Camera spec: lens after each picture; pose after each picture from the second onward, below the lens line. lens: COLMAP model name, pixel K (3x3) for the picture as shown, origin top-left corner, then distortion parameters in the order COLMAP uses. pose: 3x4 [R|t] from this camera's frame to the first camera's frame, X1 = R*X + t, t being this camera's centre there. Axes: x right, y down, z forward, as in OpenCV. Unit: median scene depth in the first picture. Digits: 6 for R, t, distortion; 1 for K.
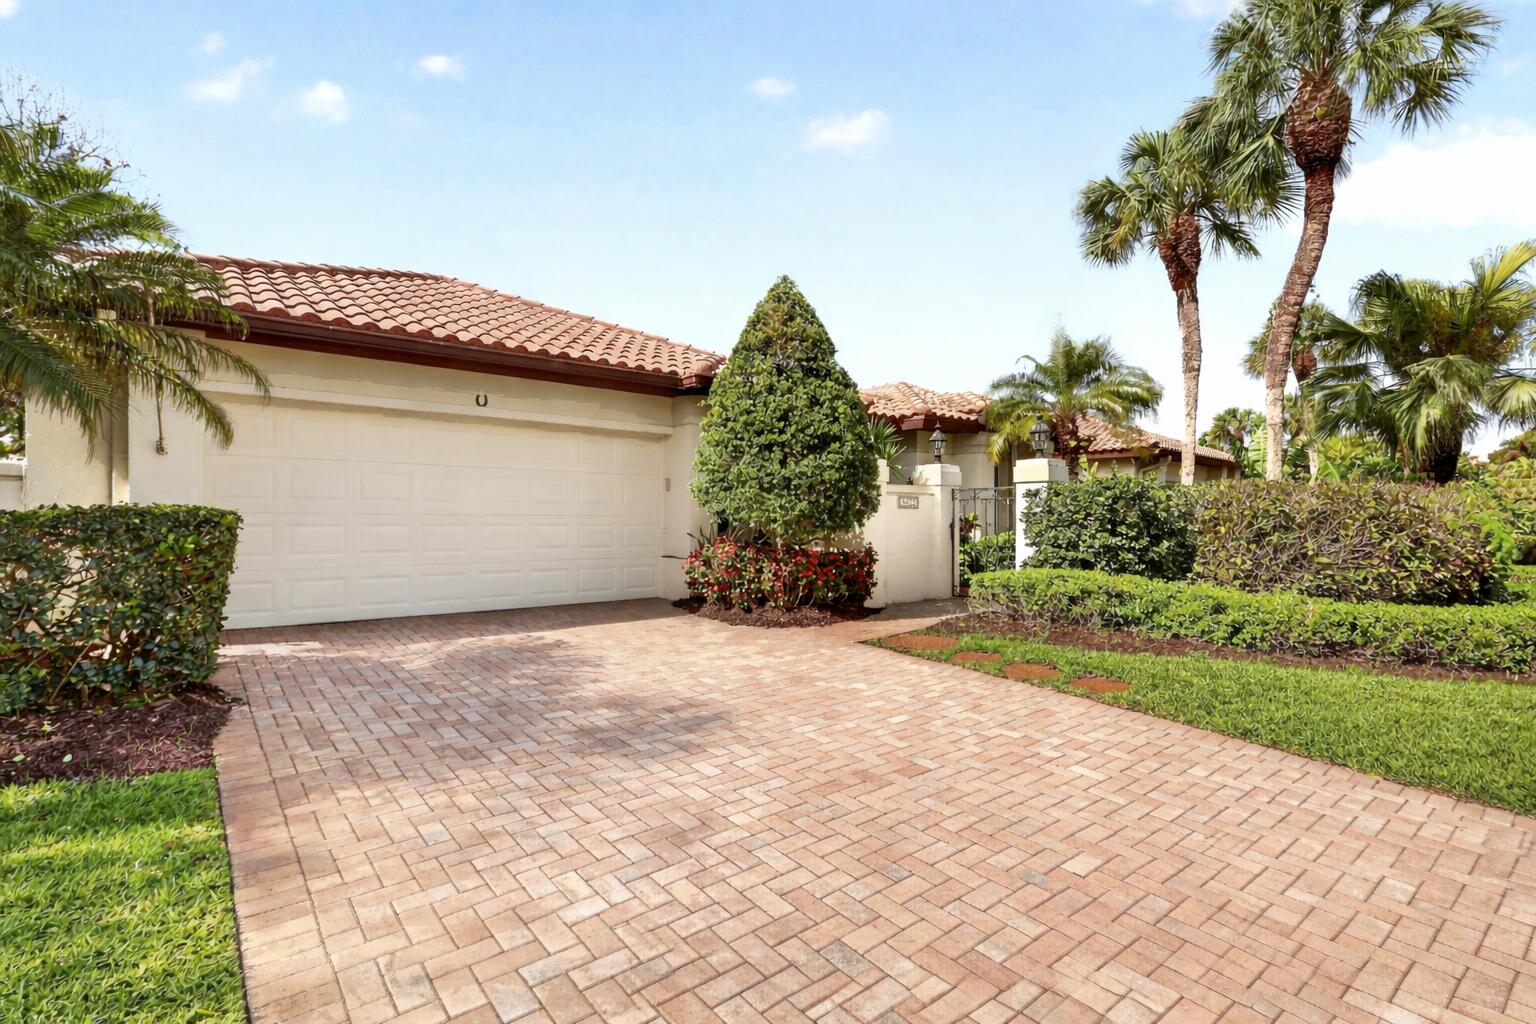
lens RADIAL K [[717.3, 0, 770.7], [0, 717.3, 512.5], [0, 0, 1]] dist [0.001804, 0.001458]
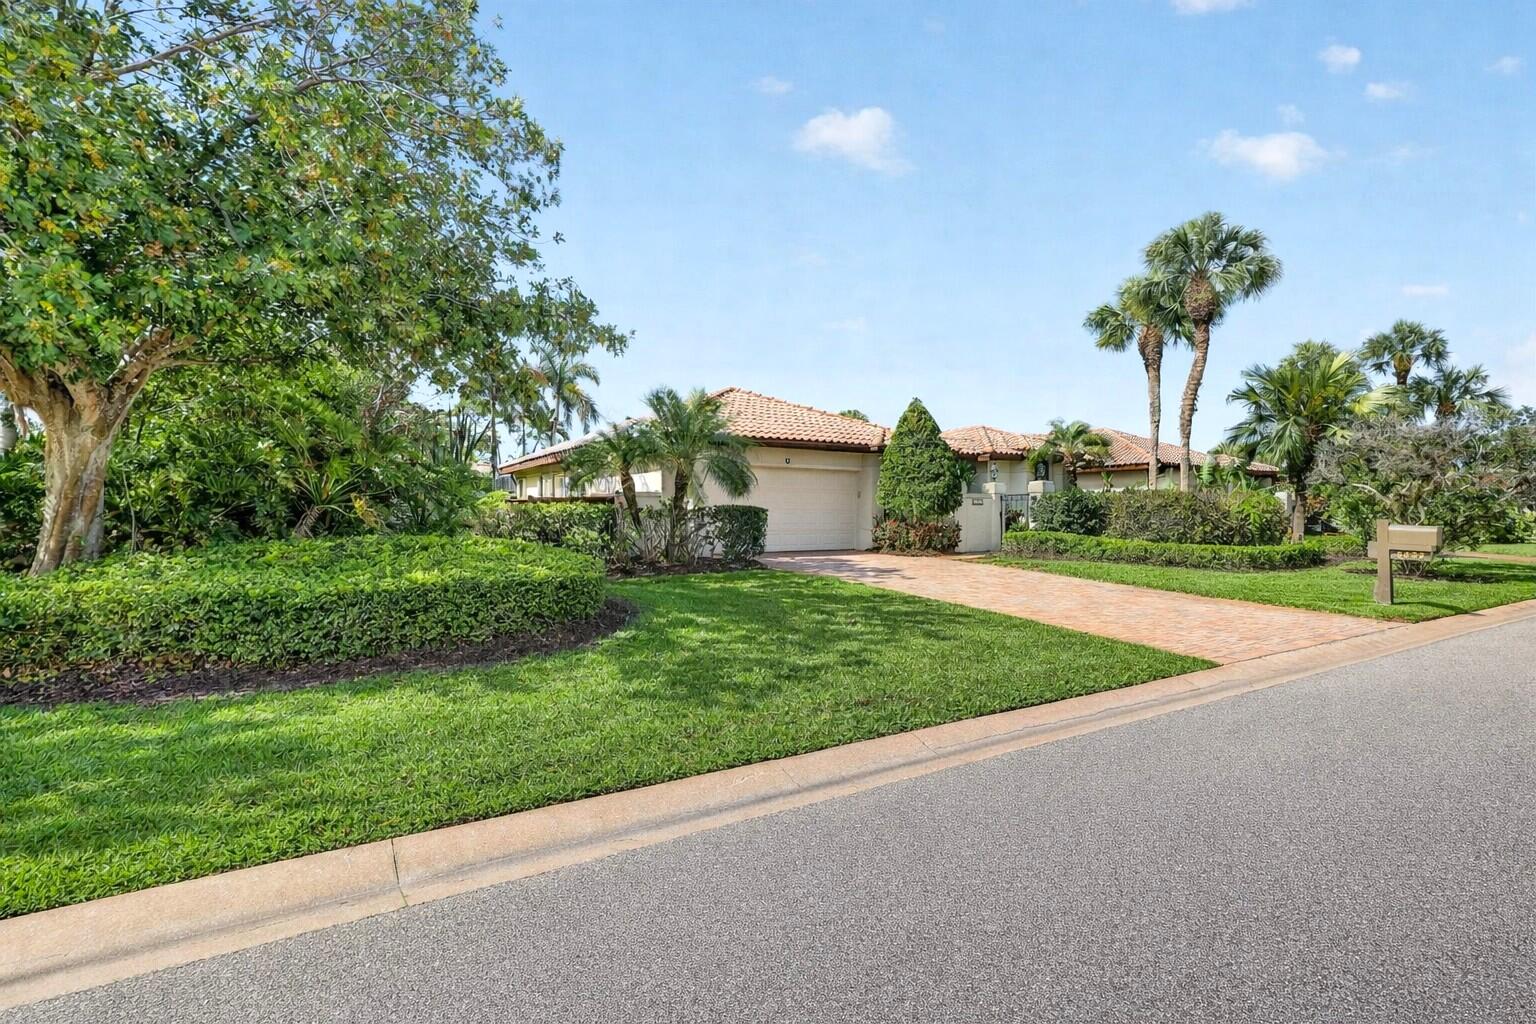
lens RADIAL K [[717.3, 0, 762.6], [0, 717.3, 512.5], [0, 0, 1]] dist [0.001804, 0.001458]
pose [[0.990704, -0.003311, -0.135992, -0.156464], [0.003848, 0.999986, 0.003689, 0.006130], [0.135978, -0.004178, 0.990703, -1.272231]]
